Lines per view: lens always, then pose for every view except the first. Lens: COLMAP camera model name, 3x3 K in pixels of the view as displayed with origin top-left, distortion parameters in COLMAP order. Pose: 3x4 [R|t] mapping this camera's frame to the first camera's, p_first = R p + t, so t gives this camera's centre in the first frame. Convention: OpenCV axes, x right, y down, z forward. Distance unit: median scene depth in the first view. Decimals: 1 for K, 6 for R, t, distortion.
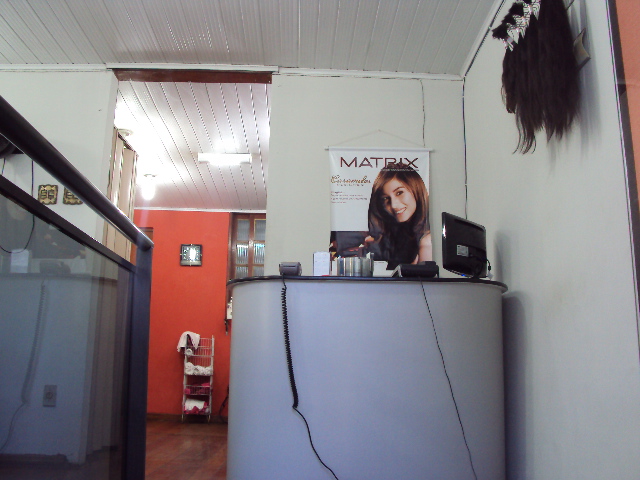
lens RADIAL K [[674.2, 0, 320.2], [0, 674.2, 239.7], [0, 0, 1]] dist [-0.251532, 0.000000]
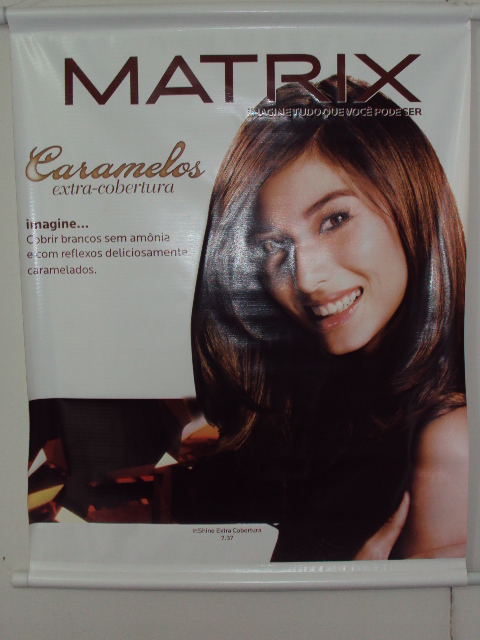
lens RADIAL K [[790.7, 0, 236.7], [0, 790.7, 319.1], [0, 0, 1]] dist [-0.159421, 0.000000]
pose [[0.999573, -0.025323, 0.014566, 0.081398], [0.020492, 0.963155, 0.268166, -0.108087], [-0.020820, -0.267753, 0.963263, 0.739626]]
